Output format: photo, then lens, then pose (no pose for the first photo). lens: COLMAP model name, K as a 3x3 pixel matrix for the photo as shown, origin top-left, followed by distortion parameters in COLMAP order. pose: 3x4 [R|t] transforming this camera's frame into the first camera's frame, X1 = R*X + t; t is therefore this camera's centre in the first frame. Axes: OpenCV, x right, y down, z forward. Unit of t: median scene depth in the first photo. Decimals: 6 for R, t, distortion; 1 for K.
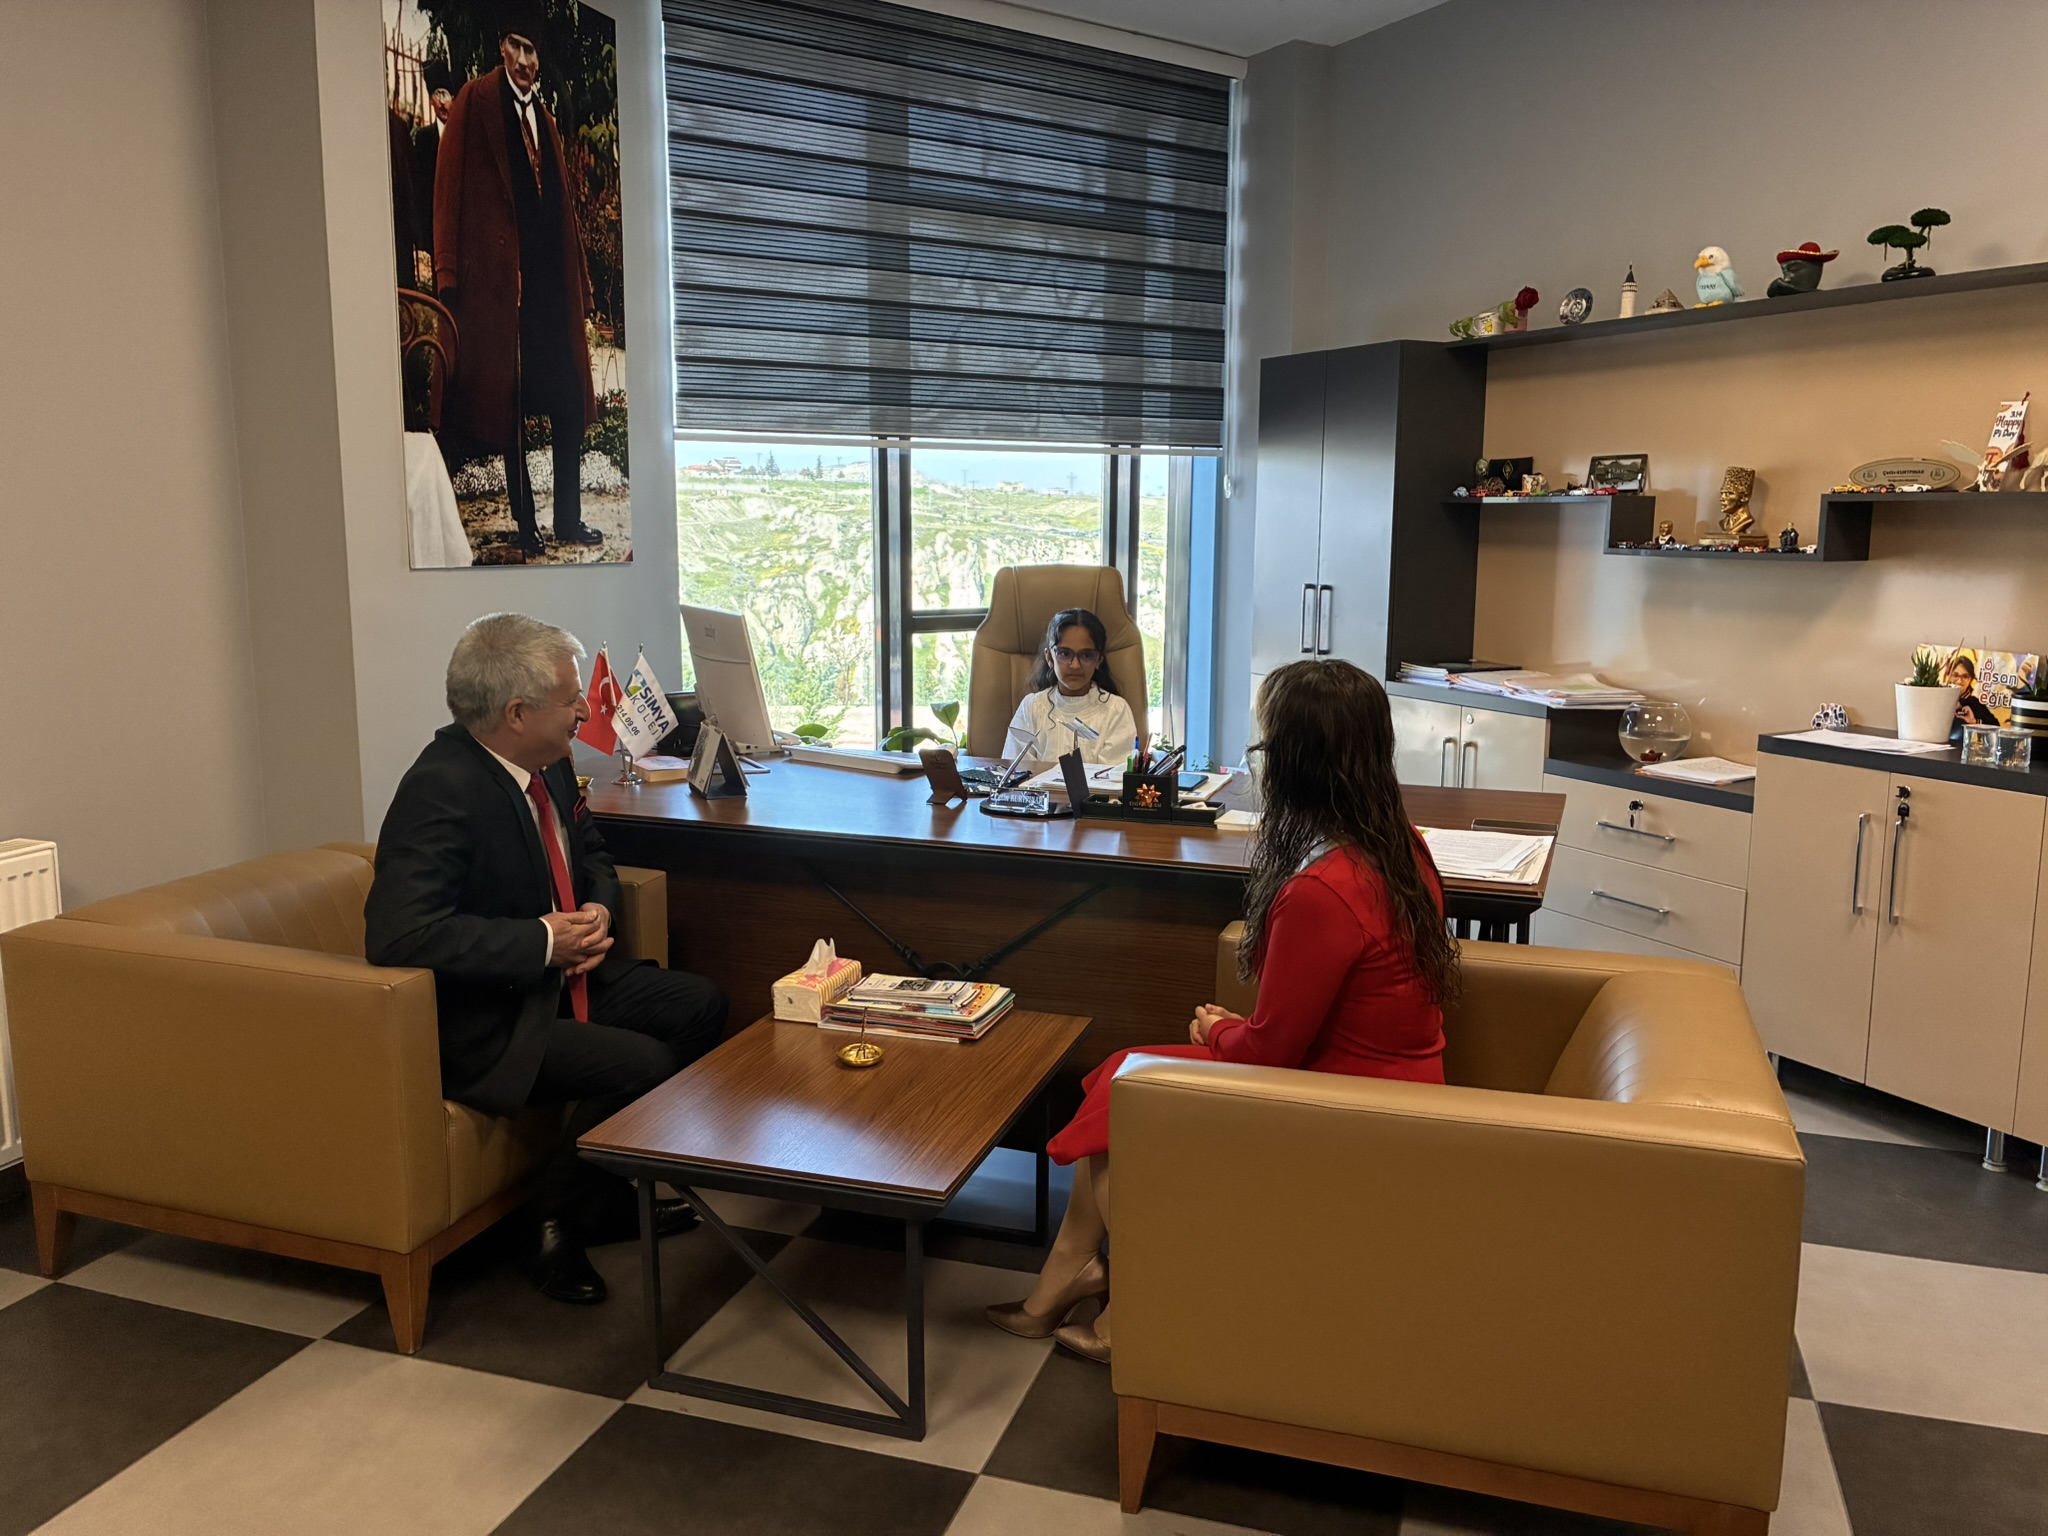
lens RADIAL K [[1556.6, 0, 1051.3], [0, 1556.6, 760.8], [0, 0, 1]] dist [0.046539, -0.050596]
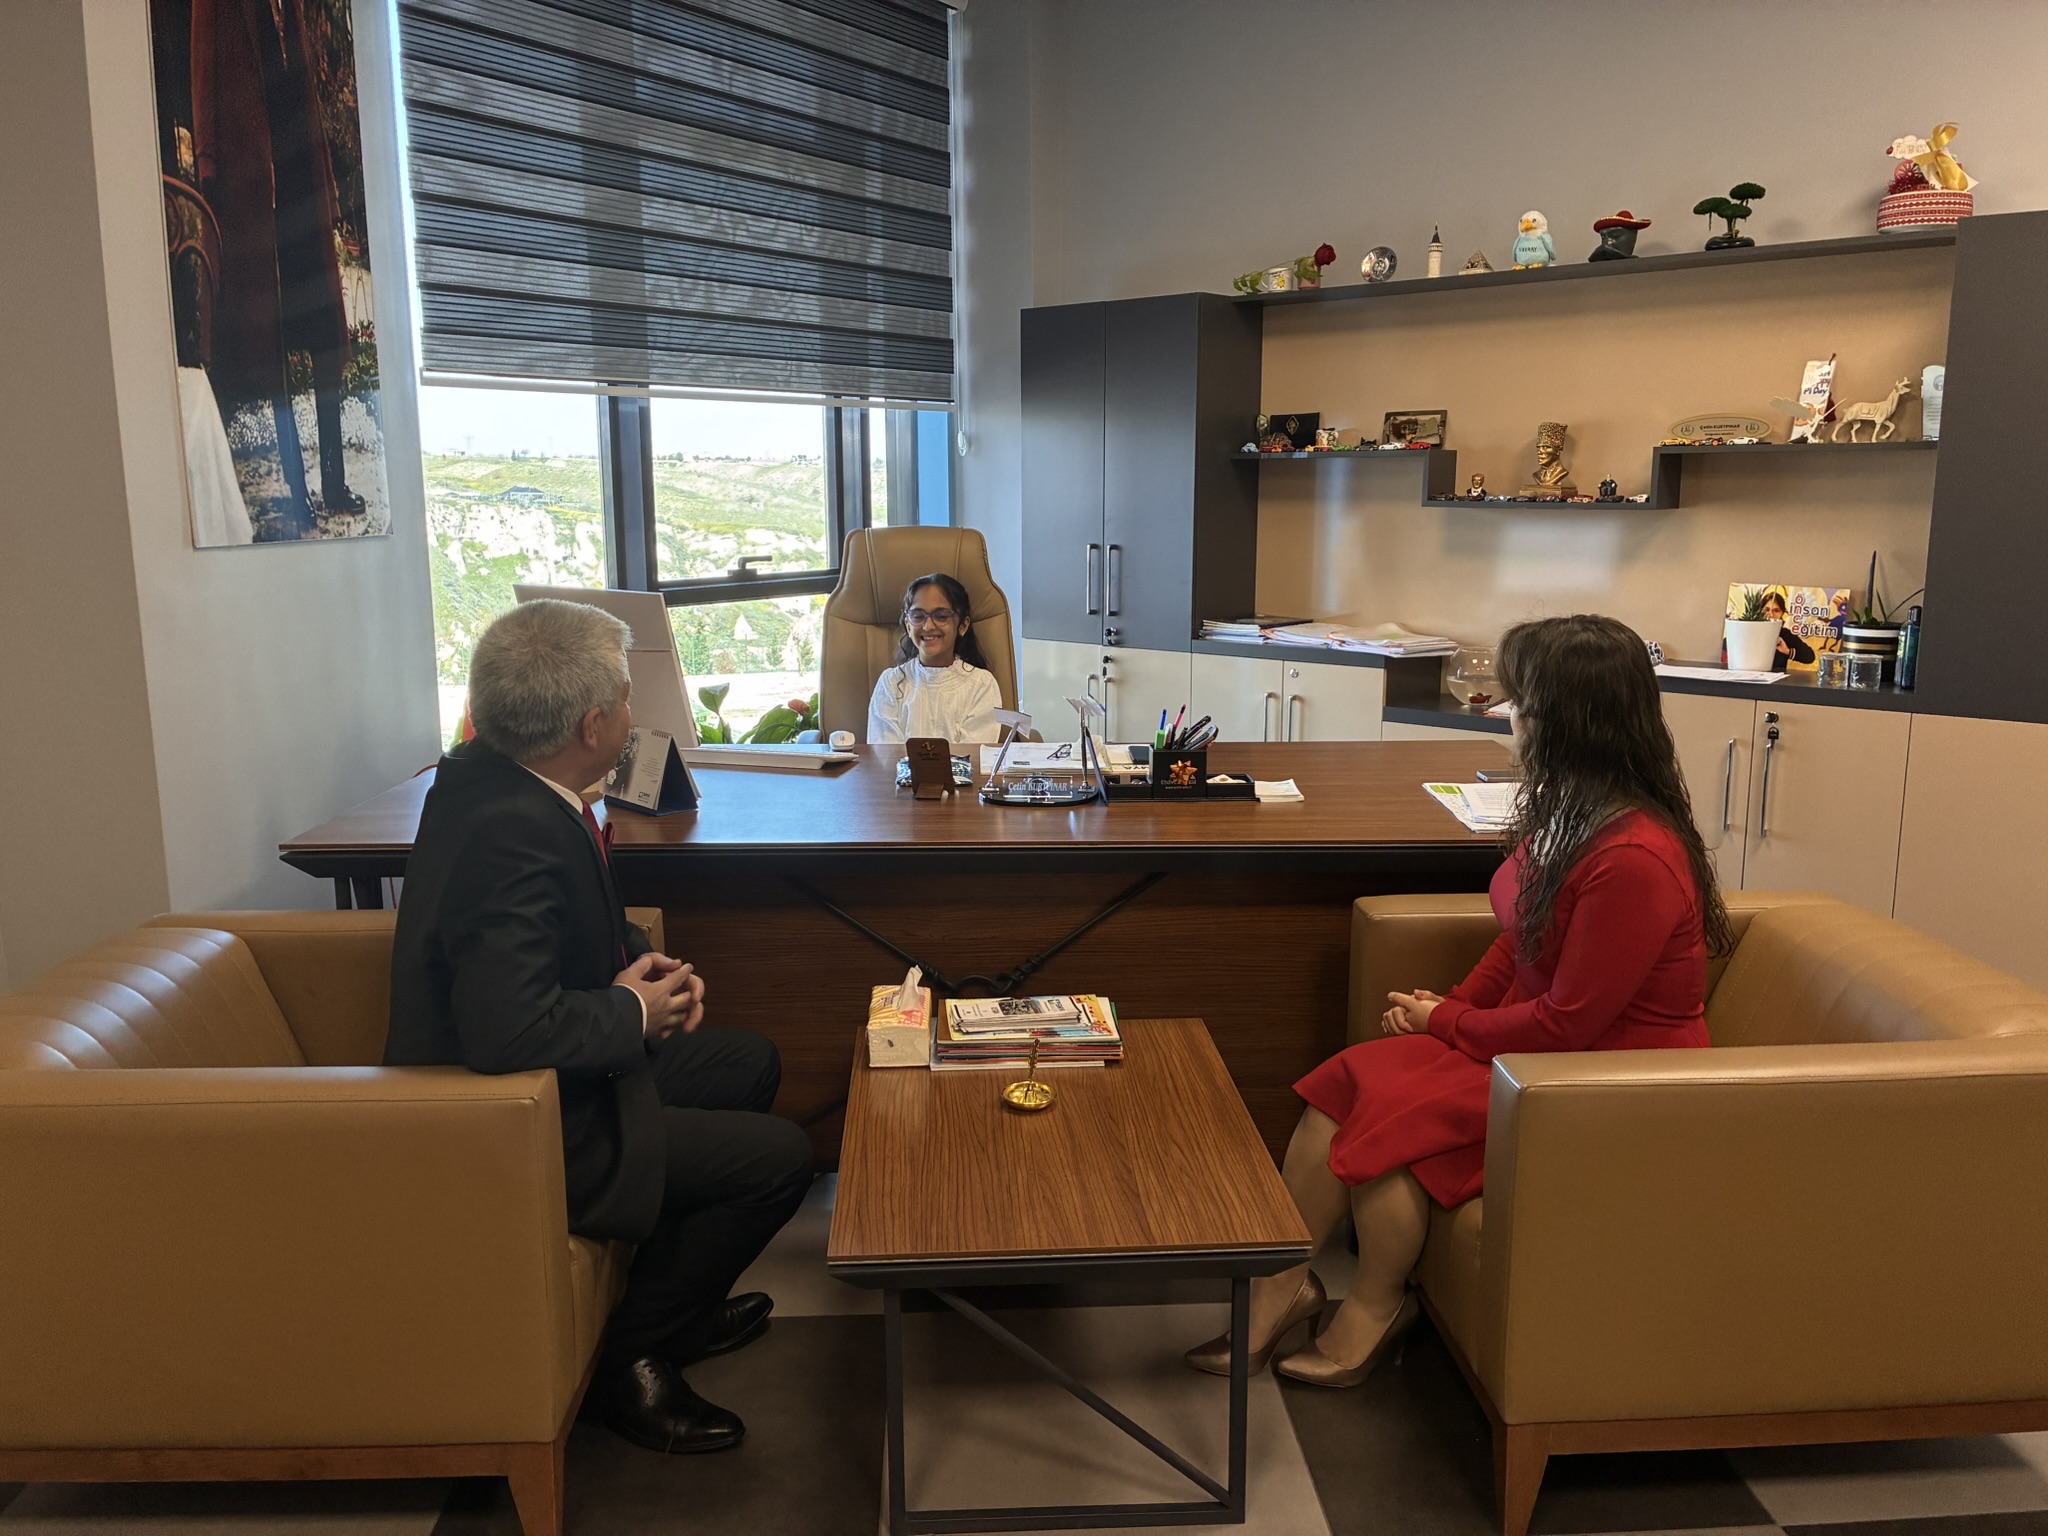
lens RADIAL K [[1556.6, 0, 1020.4], [0, 1556.6, 755.4], [0, 0, 1]] dist [0.046539, -0.050596]
pose [[0.933286, -0.071535, 0.351938, -0.295416], [0.064392, 0.997412, 0.031977, -0.019647], [-0.353315, -0.007181, 0.935477, 0.136822]]
